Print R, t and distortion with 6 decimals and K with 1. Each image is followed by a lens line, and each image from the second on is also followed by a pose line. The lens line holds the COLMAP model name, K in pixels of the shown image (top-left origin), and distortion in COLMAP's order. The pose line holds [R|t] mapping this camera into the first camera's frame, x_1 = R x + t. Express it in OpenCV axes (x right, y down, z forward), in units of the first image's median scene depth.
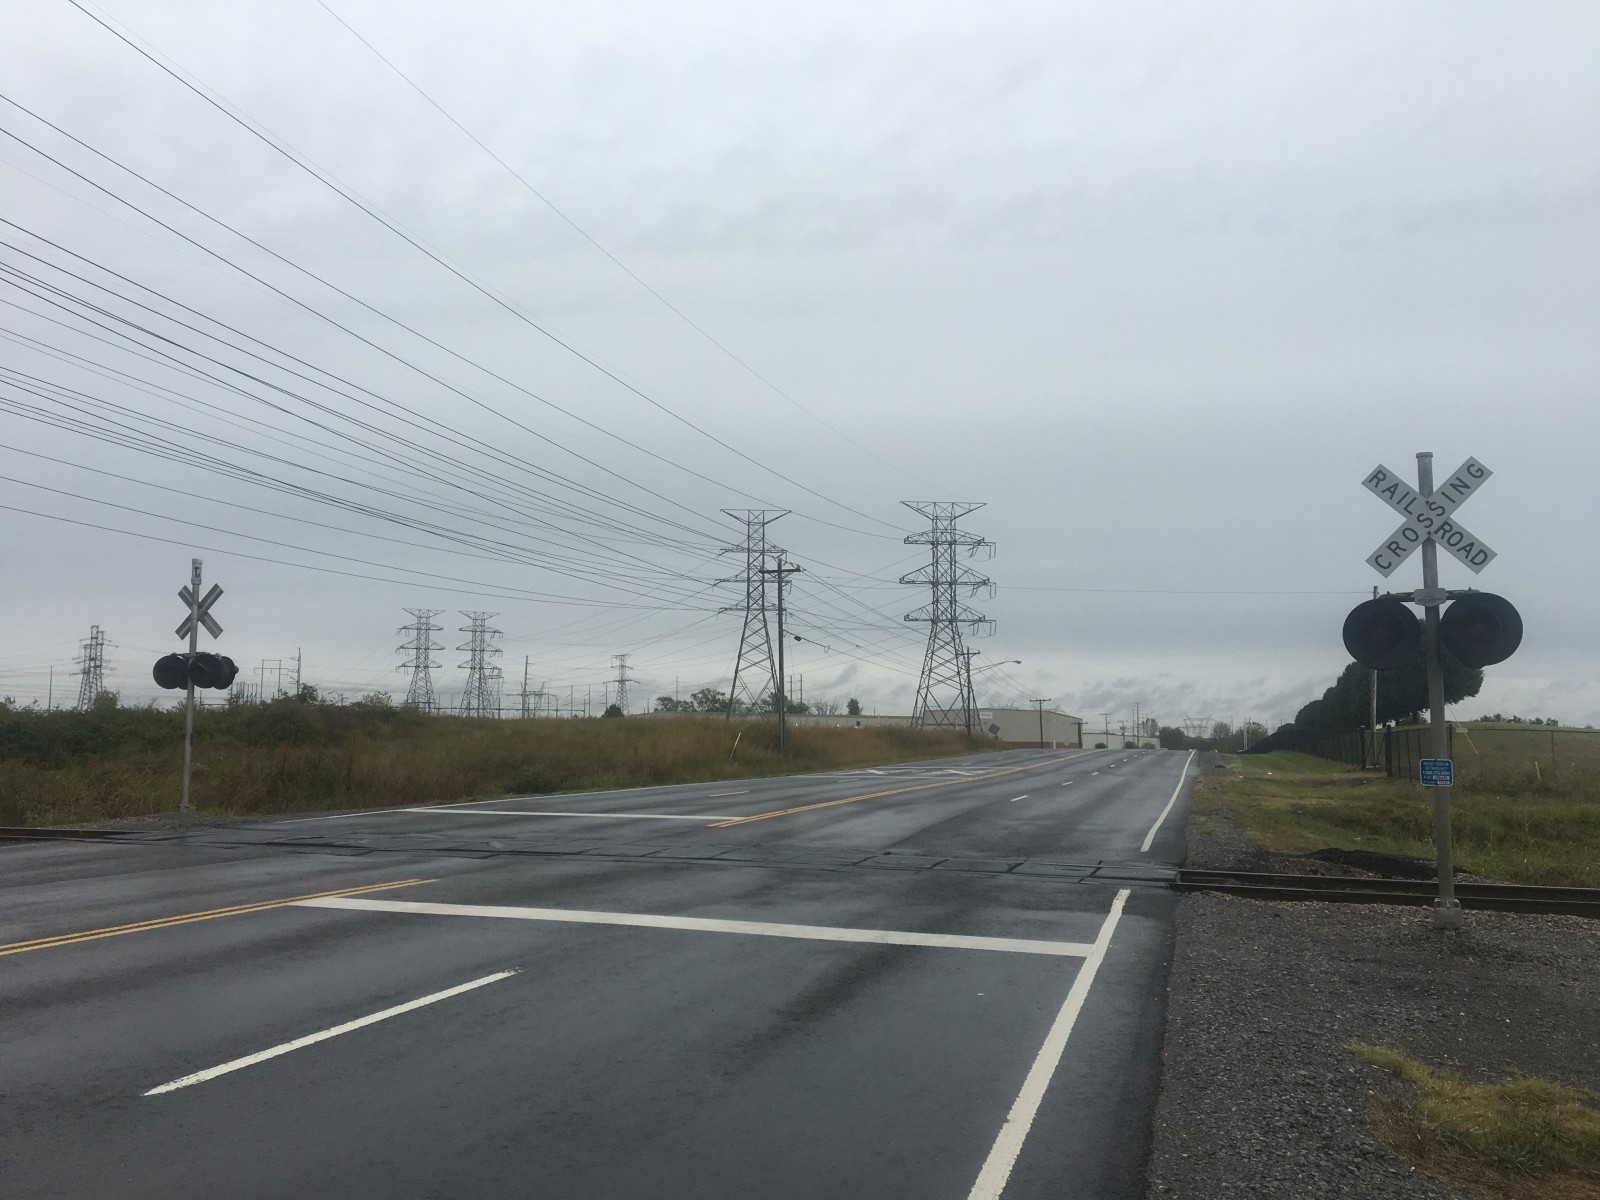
lens RADIAL K [[1340.2, 0, 784.6], [0, 1340.2, 605.4], [0, 0, 1]] dist [0.105708, -0.181531]
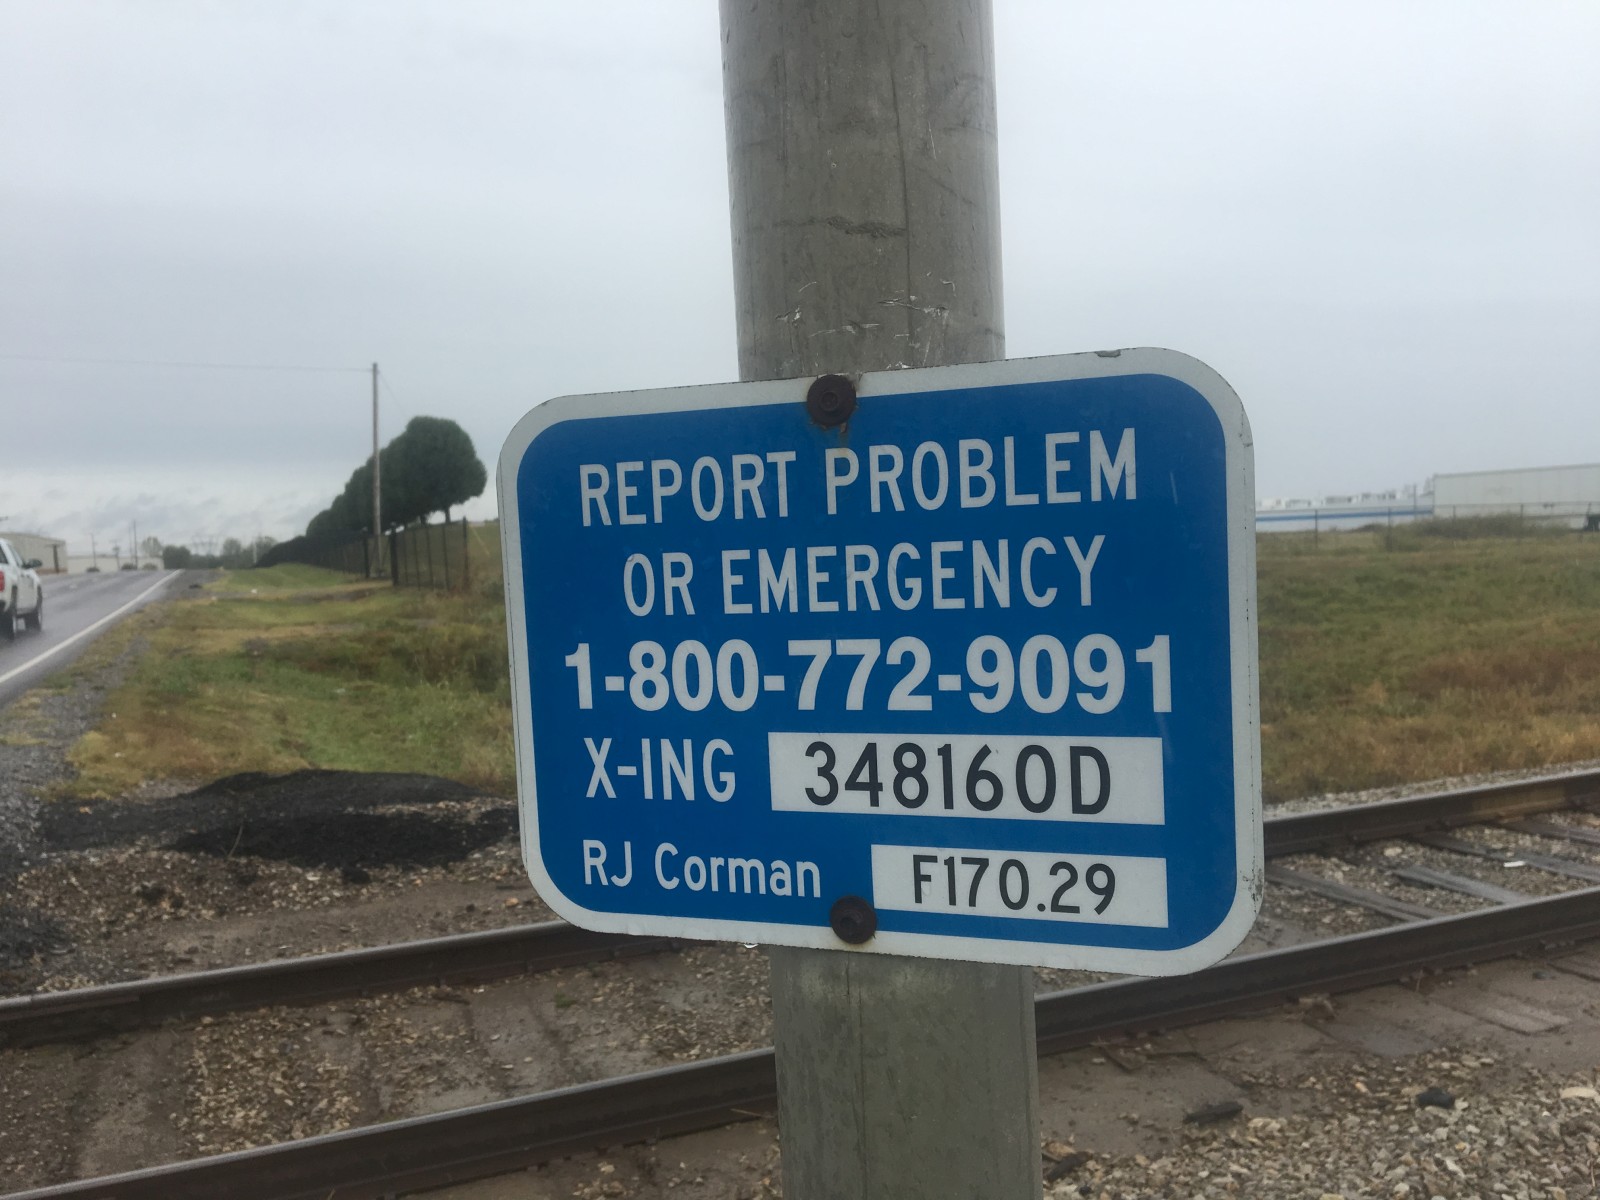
lens RADIAL K [[1347.6, 0, 797.9], [0, 1347.6, 612.6], [0, 0, 1]] dist [0.075894, -0.123992]
pose [[0.762552, -0.077559, 0.642261, 0.093613], [-0.014431, 0.990501, 0.136747, 0.023936], [-0.646766, -0.113545, 0.754189, 0.201715]]
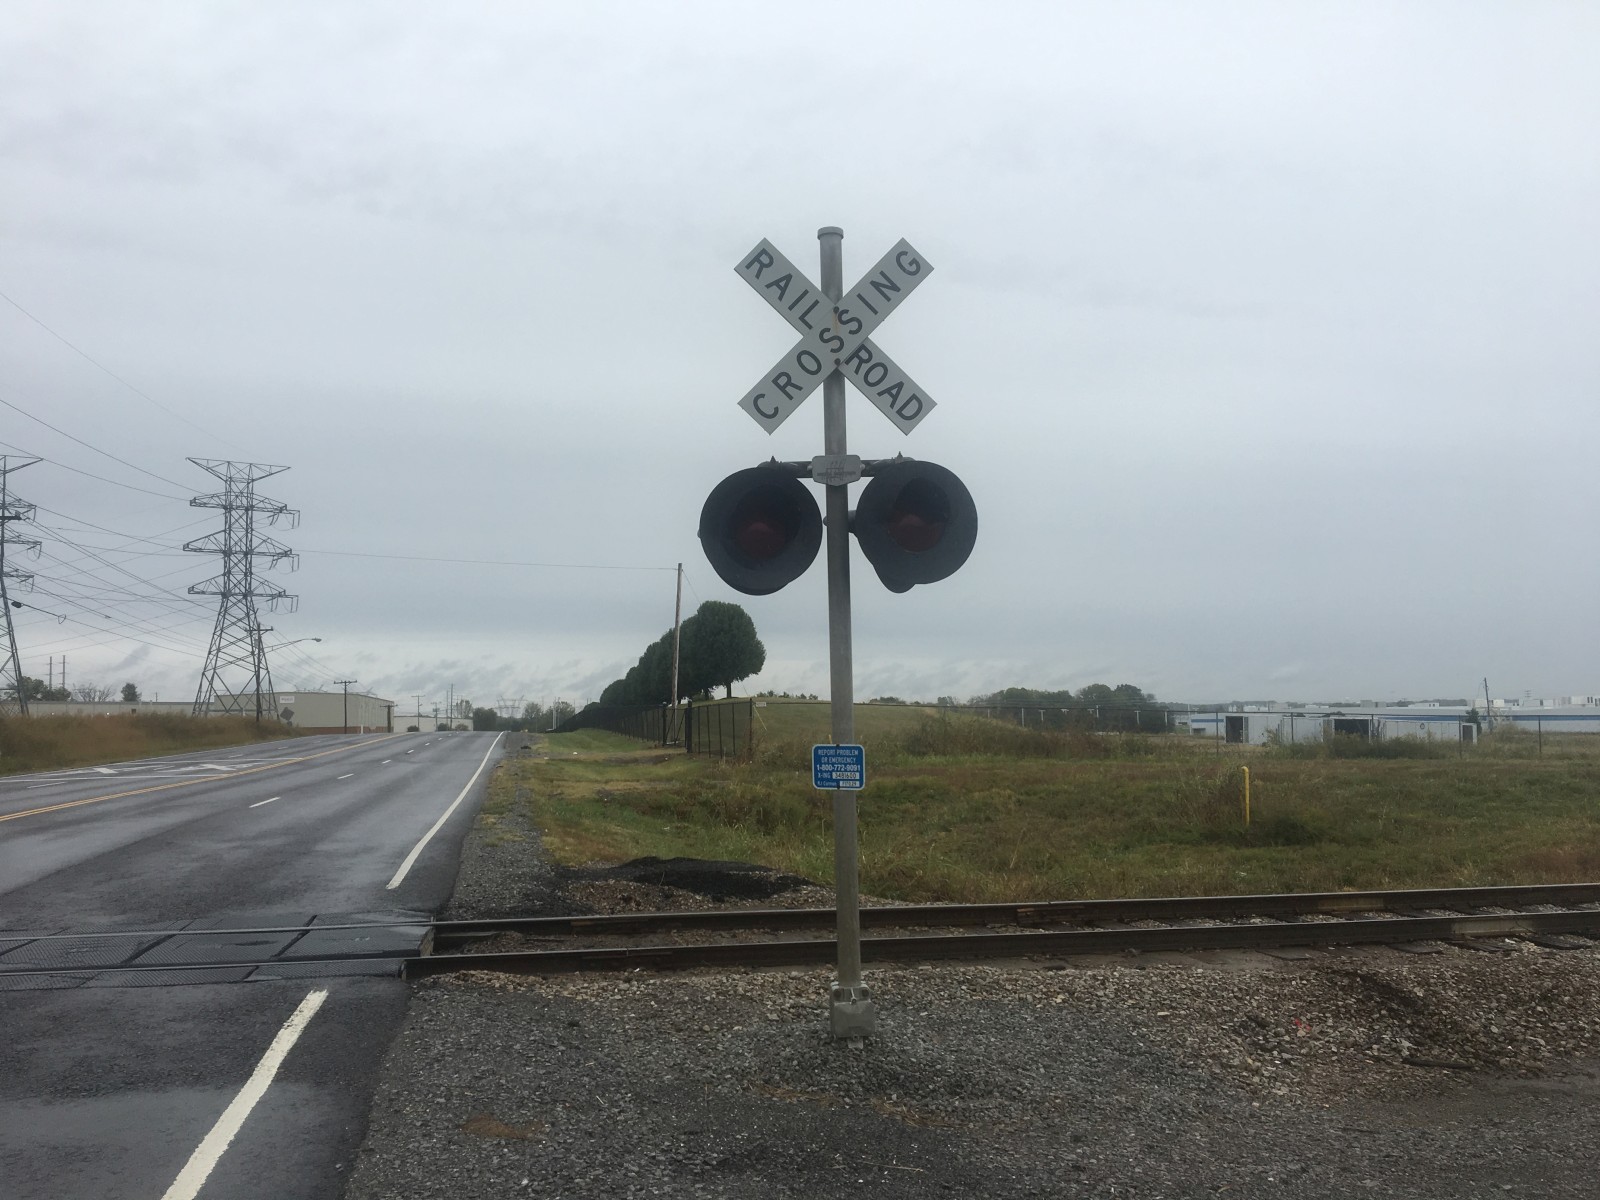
lens RADIAL K [[1340.2, 0, 784.6], [0, 1340.2, 605.4], [0, 0, 1]] dist [0.105708, -0.181531]
pose [[0.879796, 0.021698, 0.474855, 0.037795], [-0.027941, 0.999591, 0.006092, 0.010423], [-0.474529, -0.018627, 0.880043, 0.104513]]
